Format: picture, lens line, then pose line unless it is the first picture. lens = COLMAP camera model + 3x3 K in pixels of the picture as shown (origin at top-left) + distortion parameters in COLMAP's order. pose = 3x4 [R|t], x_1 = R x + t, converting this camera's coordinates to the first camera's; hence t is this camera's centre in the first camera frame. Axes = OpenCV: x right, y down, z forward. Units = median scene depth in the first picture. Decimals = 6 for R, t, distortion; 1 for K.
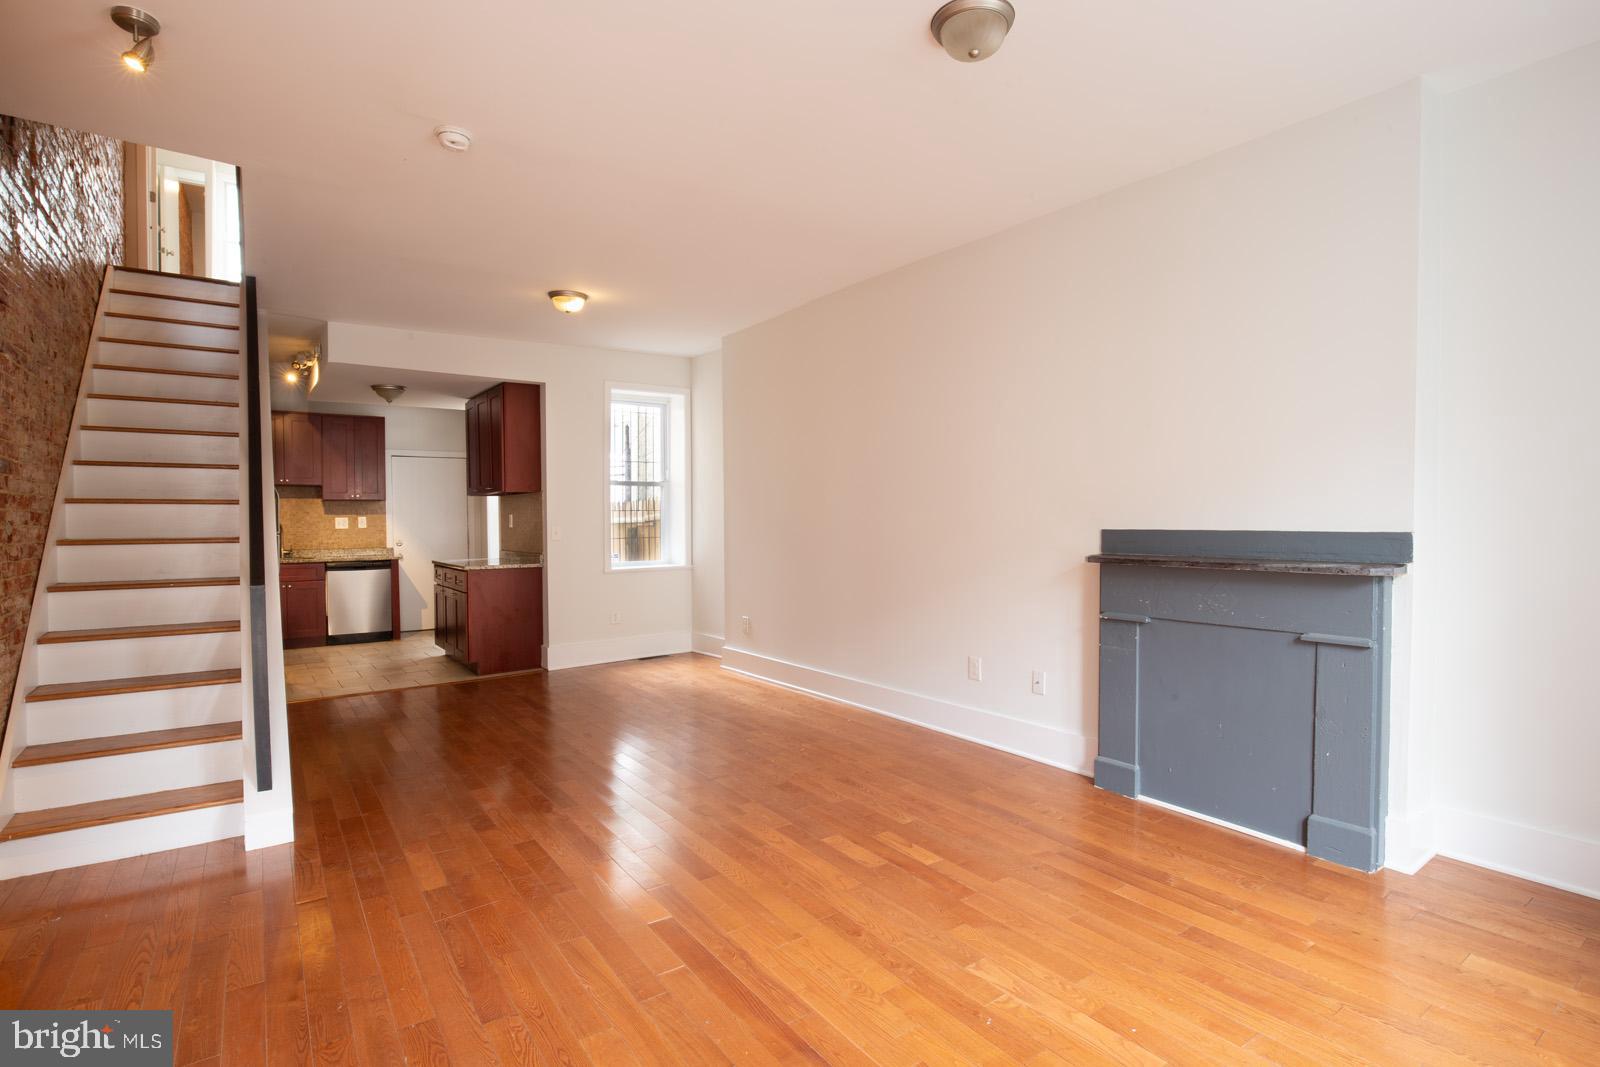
lens RADIAL K [[780.1, 0, 800.7], [0, 780.1, 532.1], [0, 0, 1]] dist [-0.022743, 0.000625]
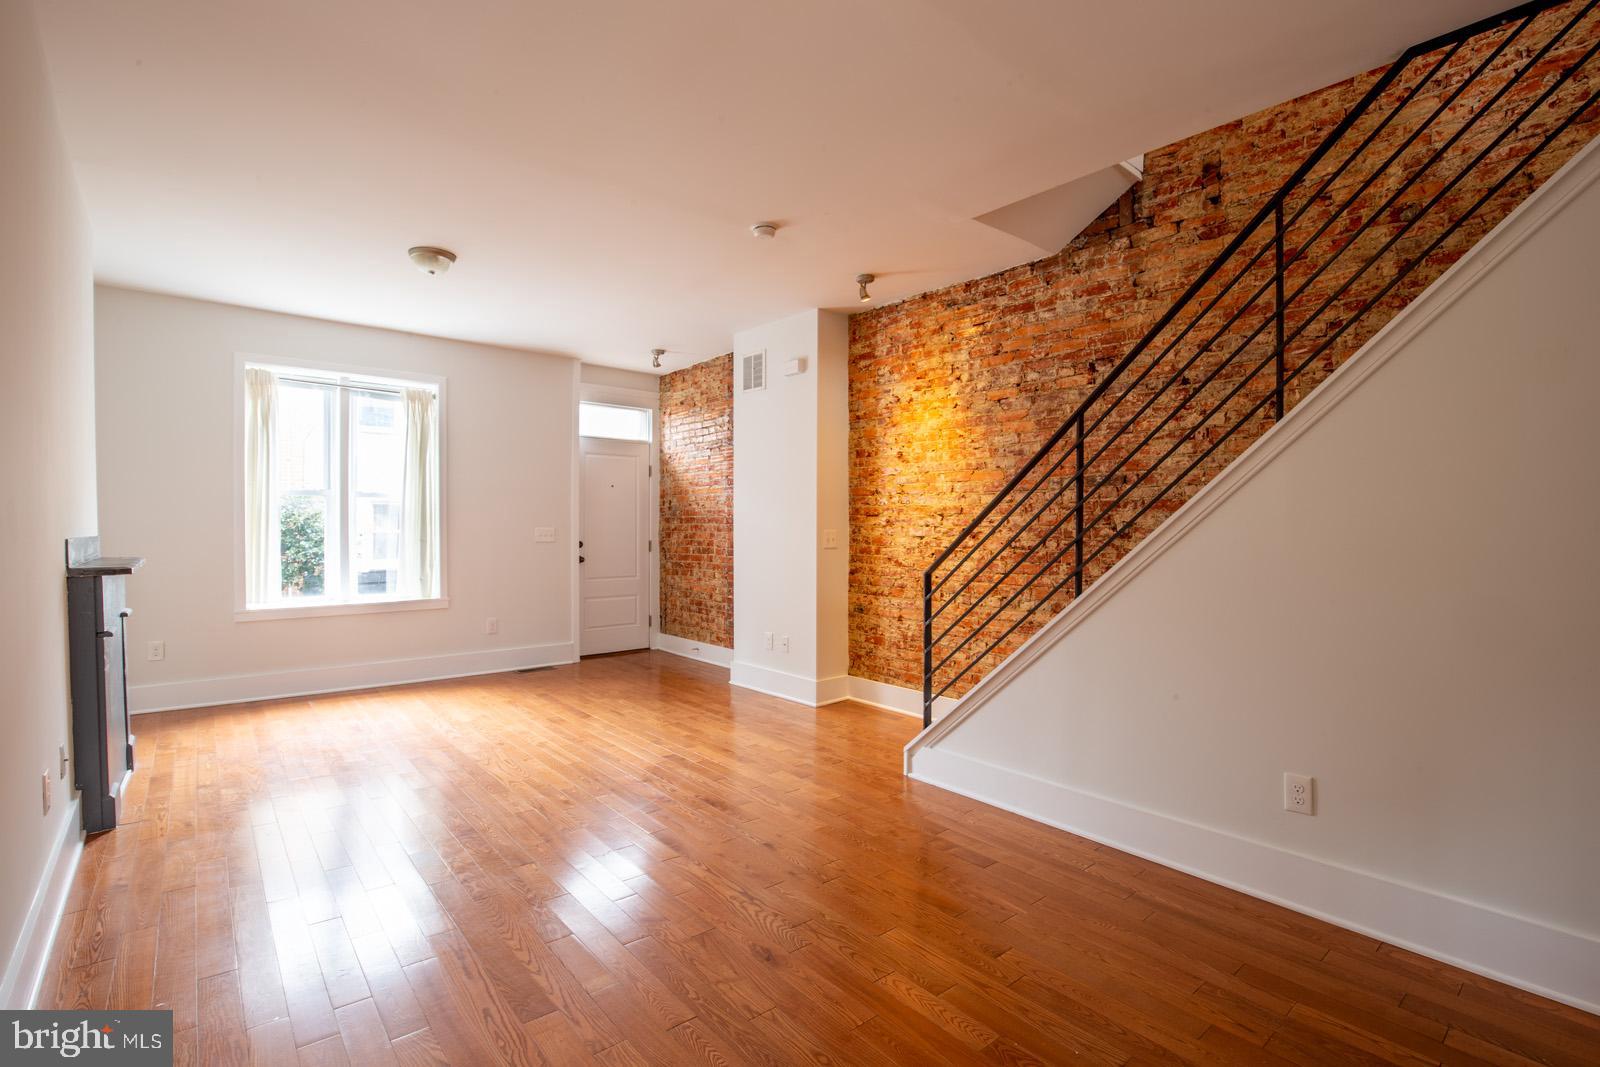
lens RADIAL K [[748.0, 0, 800.0], [0, 748.0, 533.5], [0, 0, 1]] dist [-0.039297, 0.008683]
pose [[-0.997128, 0.007495, -0.075363, -0.336134], [0.005239, 0.999533, 0.030097, -0.029664], [0.075554, 0.029615, -0.996702, 1.855201]]
